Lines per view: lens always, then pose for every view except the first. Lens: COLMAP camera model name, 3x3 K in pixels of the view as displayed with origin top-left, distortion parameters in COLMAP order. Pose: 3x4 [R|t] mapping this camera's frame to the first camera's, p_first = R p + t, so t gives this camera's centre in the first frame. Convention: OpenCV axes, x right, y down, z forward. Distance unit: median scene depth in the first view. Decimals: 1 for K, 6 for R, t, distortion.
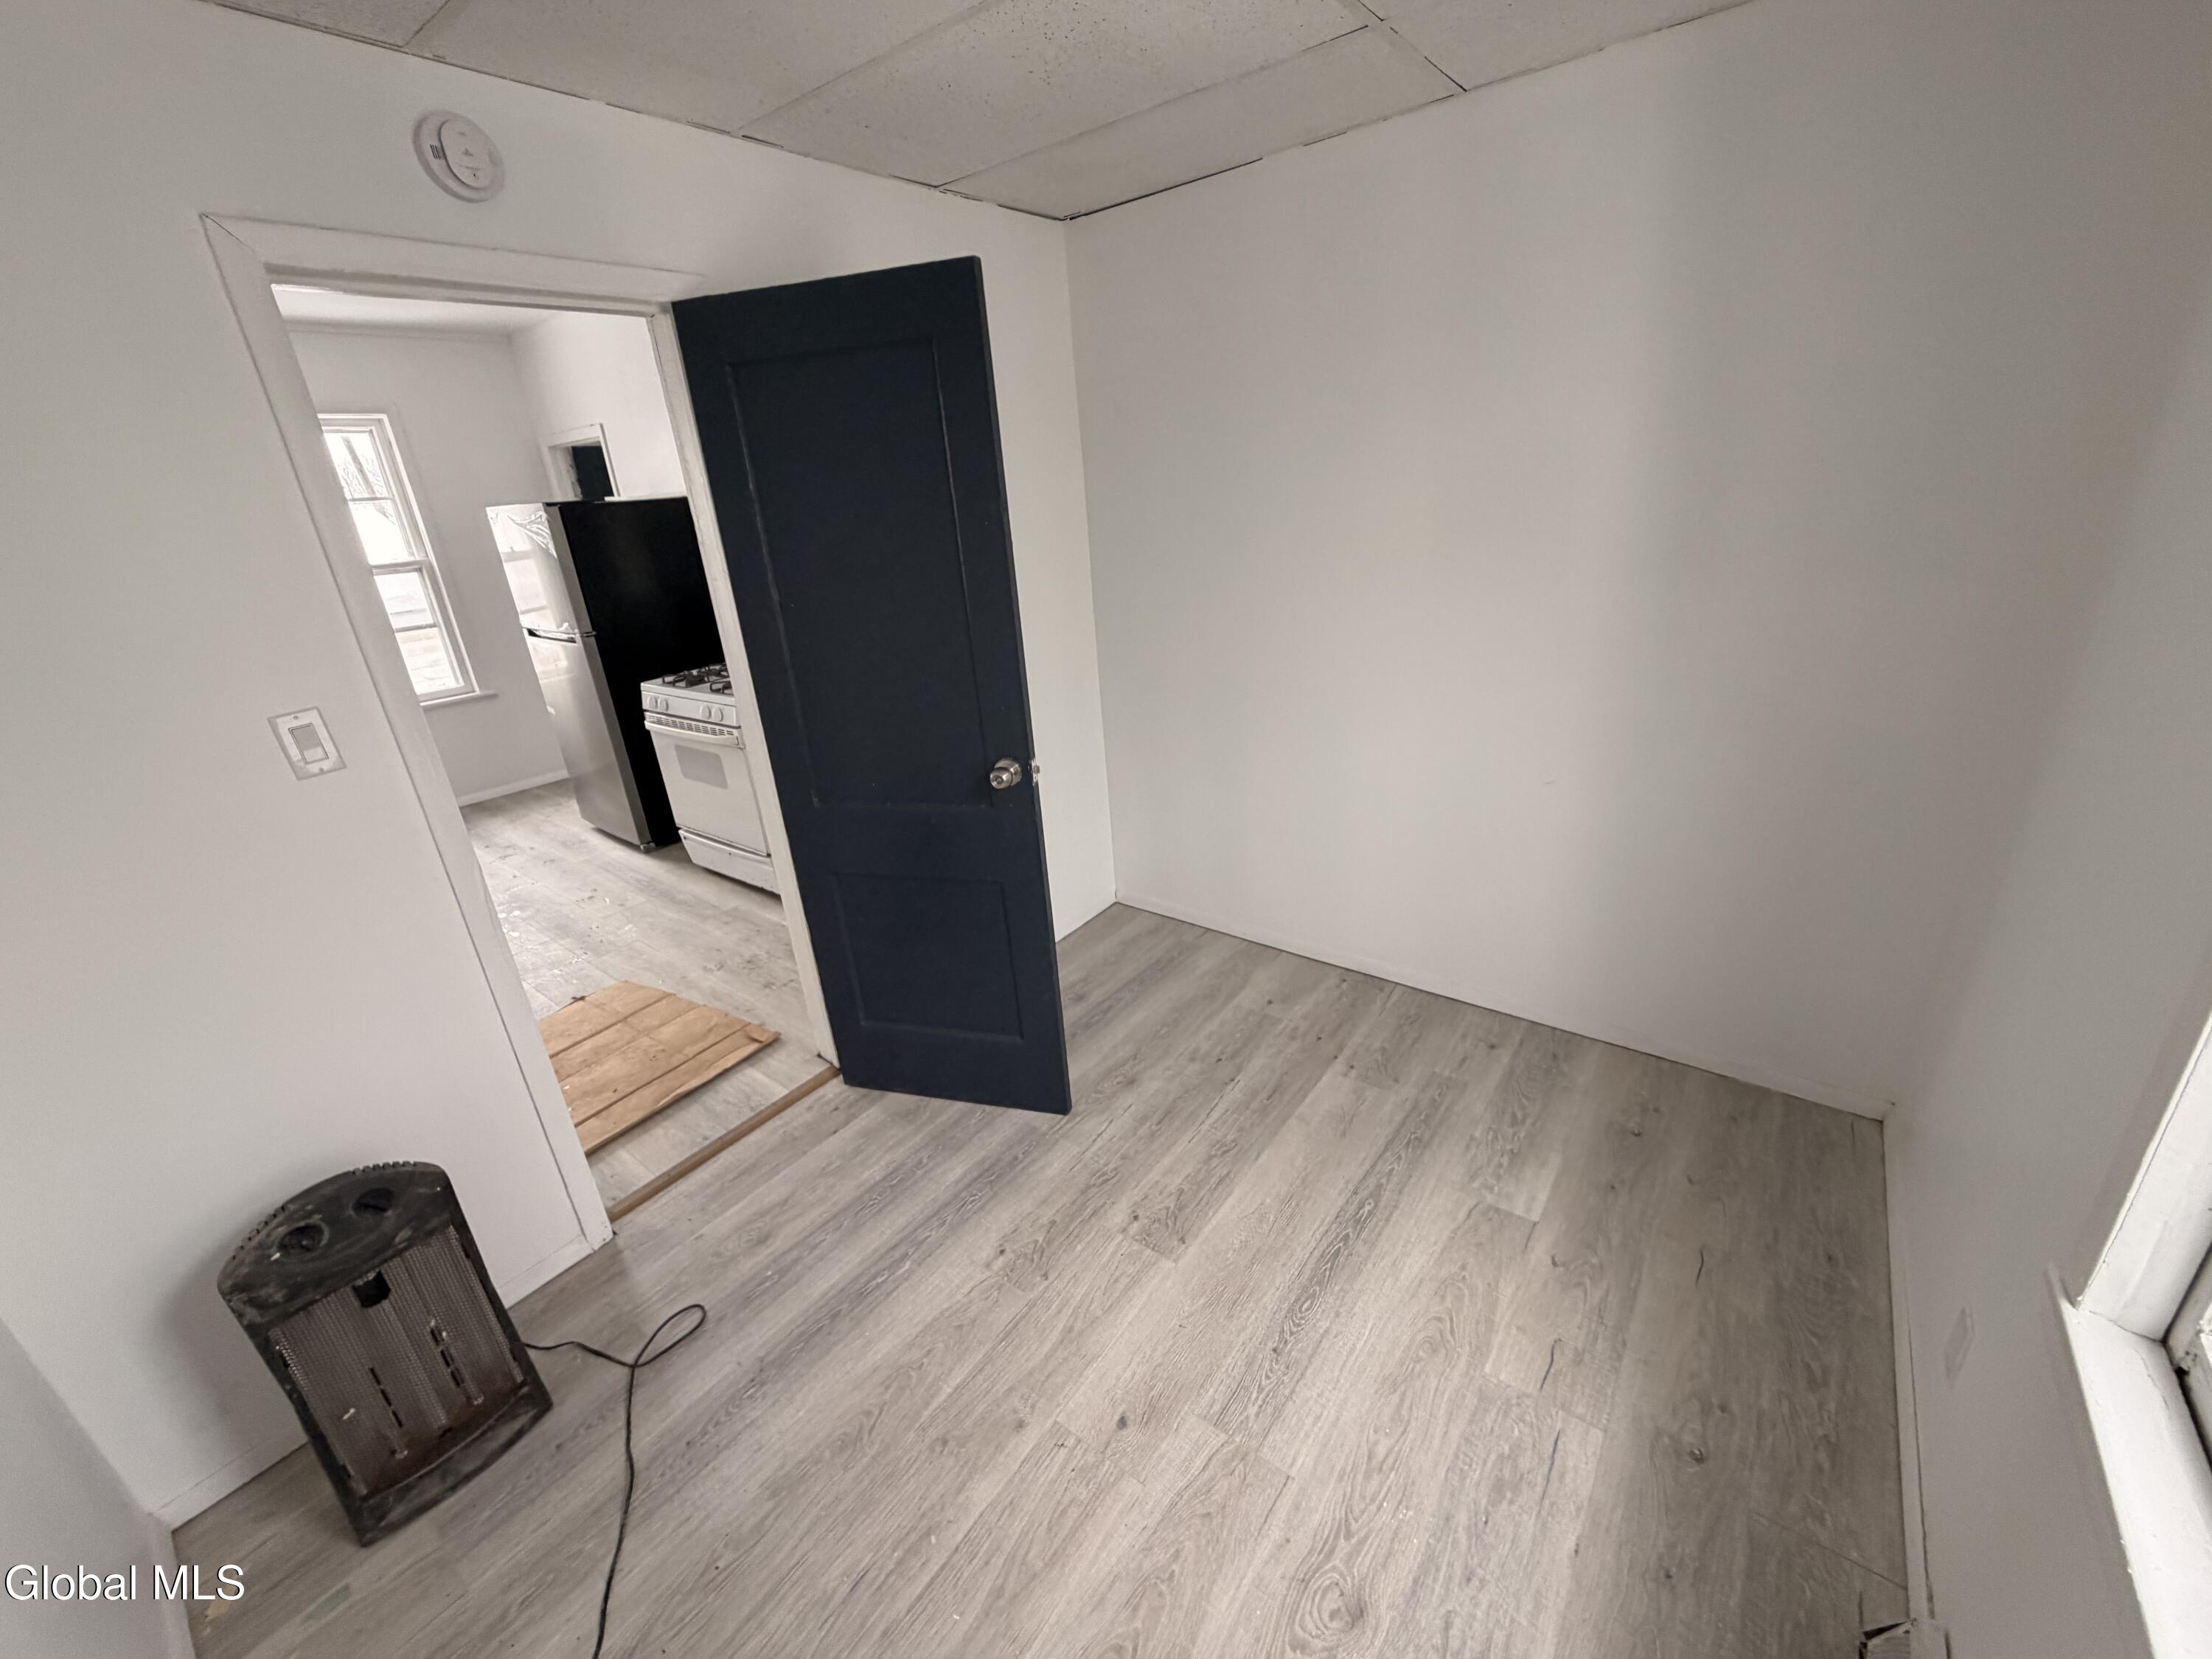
lens RADIAL K [[896.3, 0, 1106.0], [0, 896.3, 829.5], [0, 0, 1]] dist [0.000867, 0.000647]
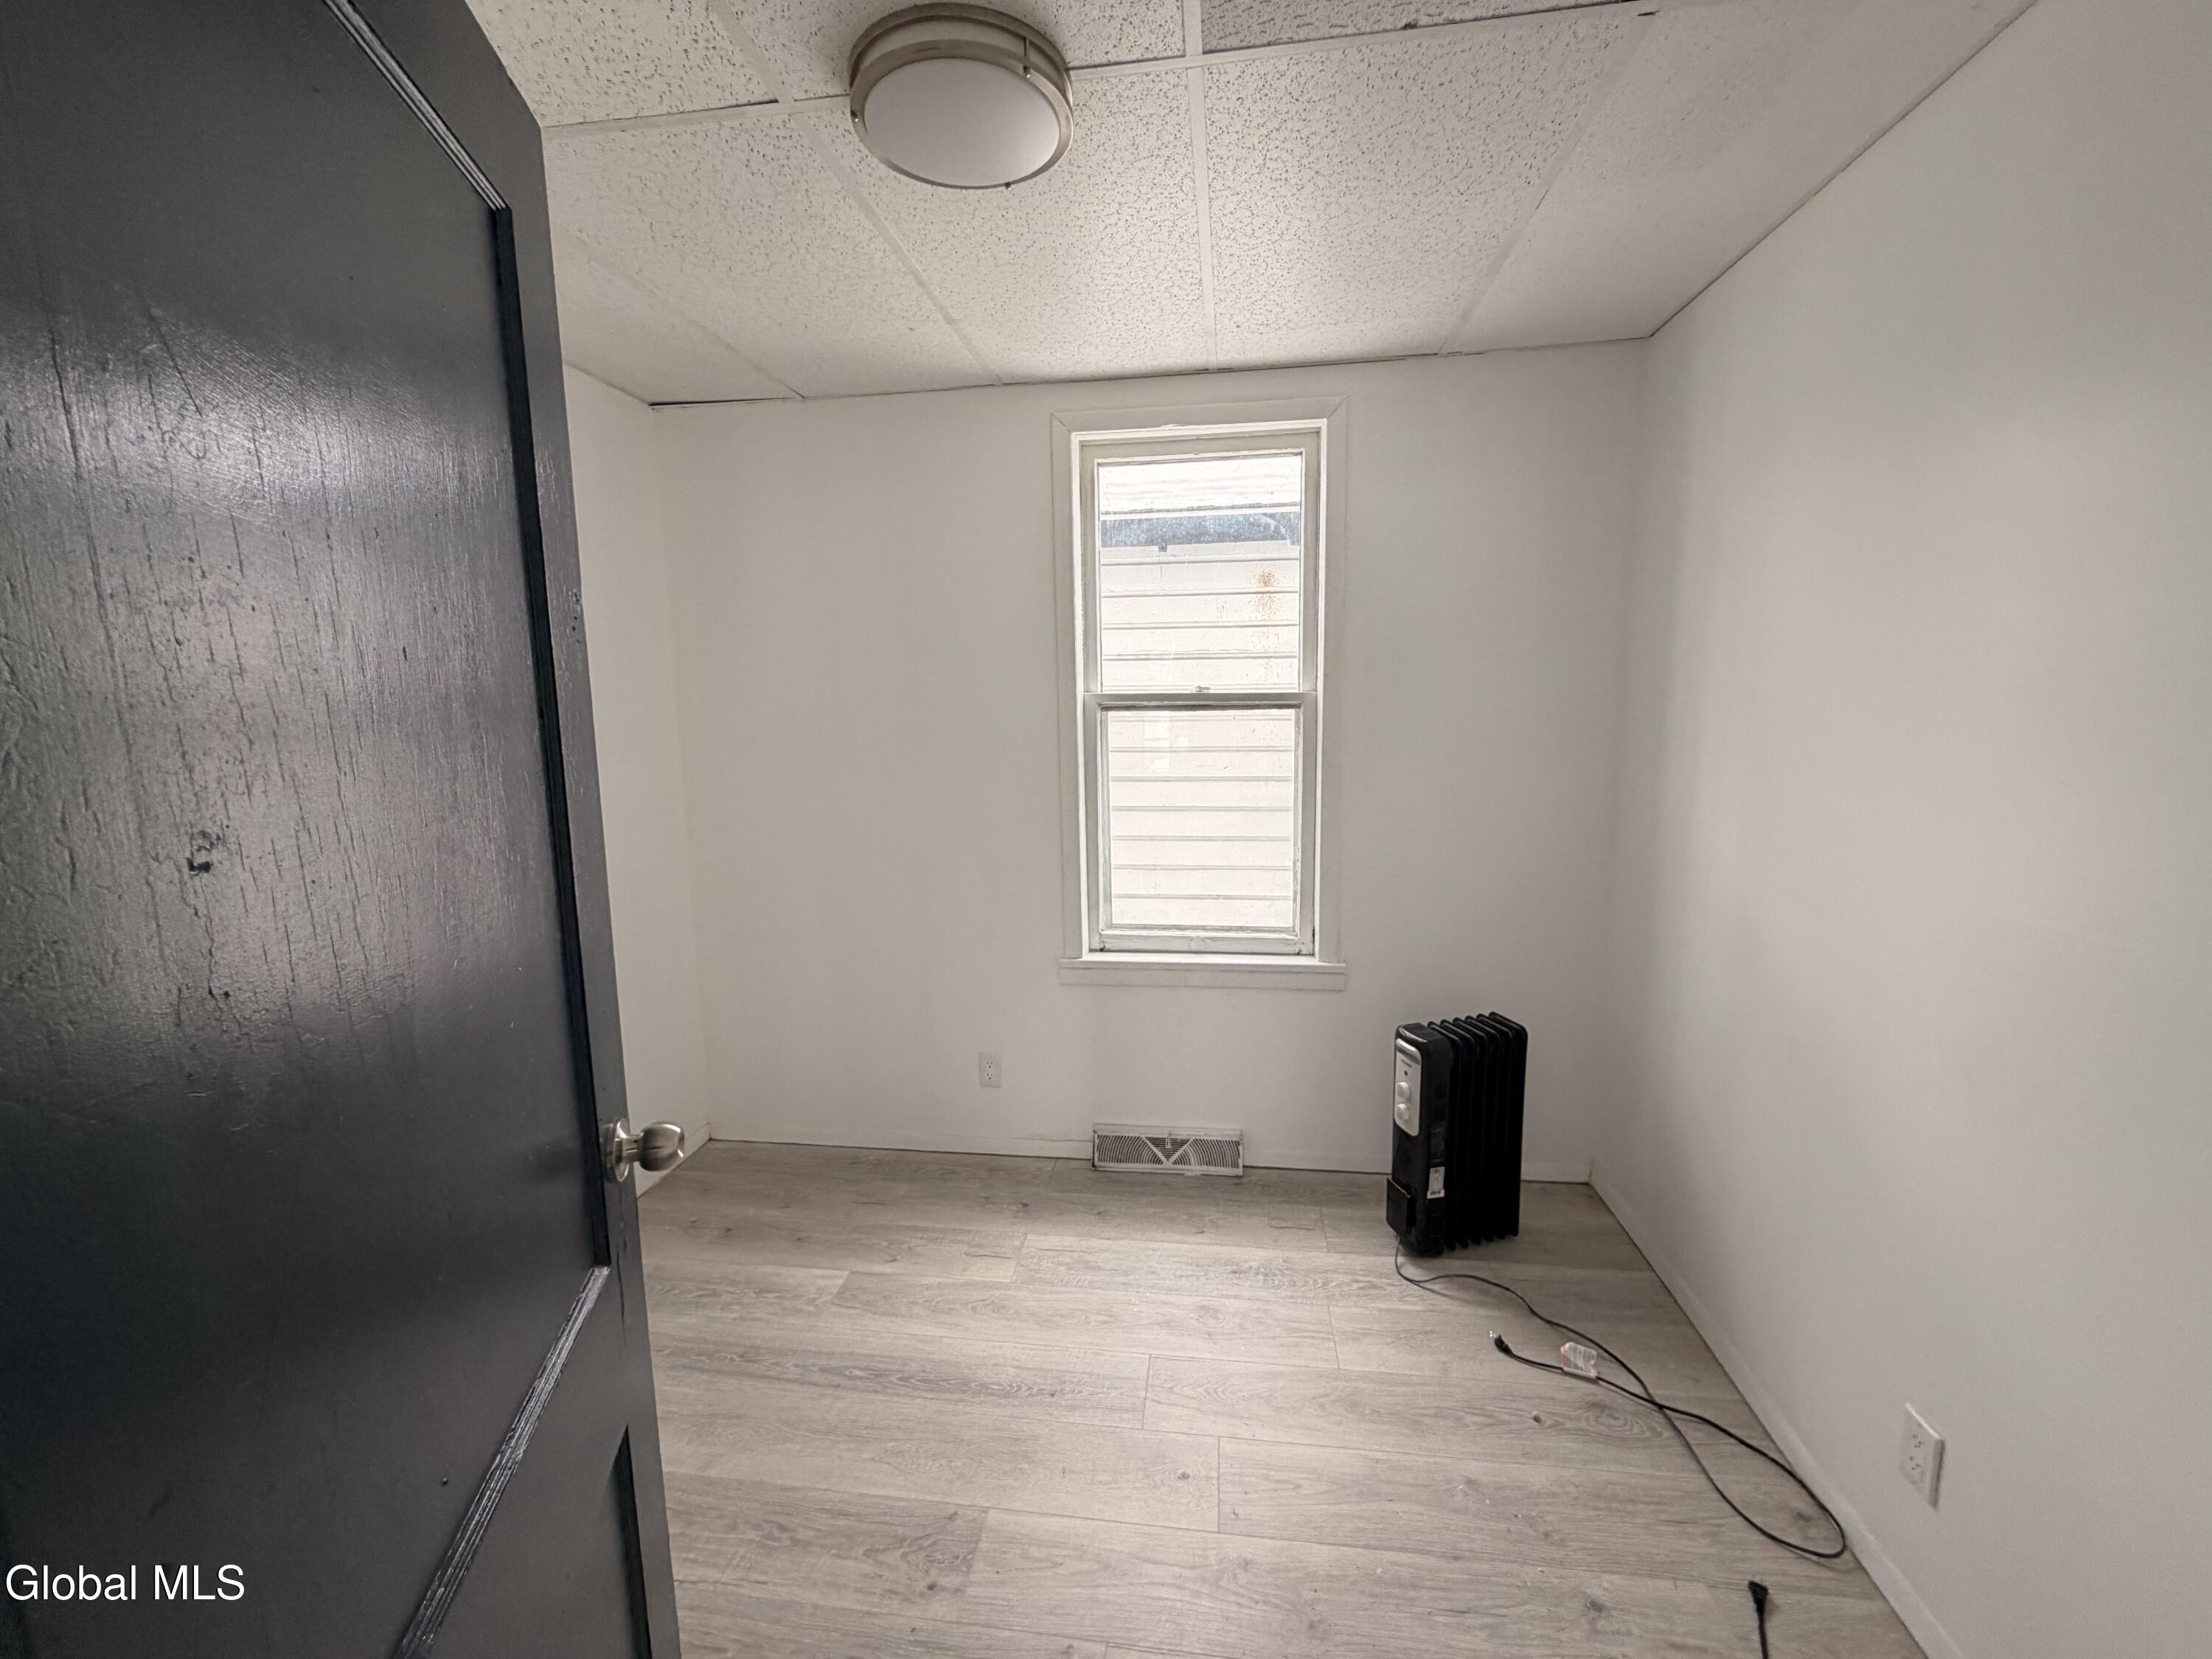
lens RADIAL K [[896.3, 0, 1106.0], [0, 896.3, 829.5], [0, 0, 1]] dist [0.000867, 0.000647]
pose [[-0.509278, -0.037306, 0.859793, -0.638895], [0.362646, 0.896726, 0.253714, -0.239945], [-0.780464, 0.441011, -0.443154, 0.964113]]
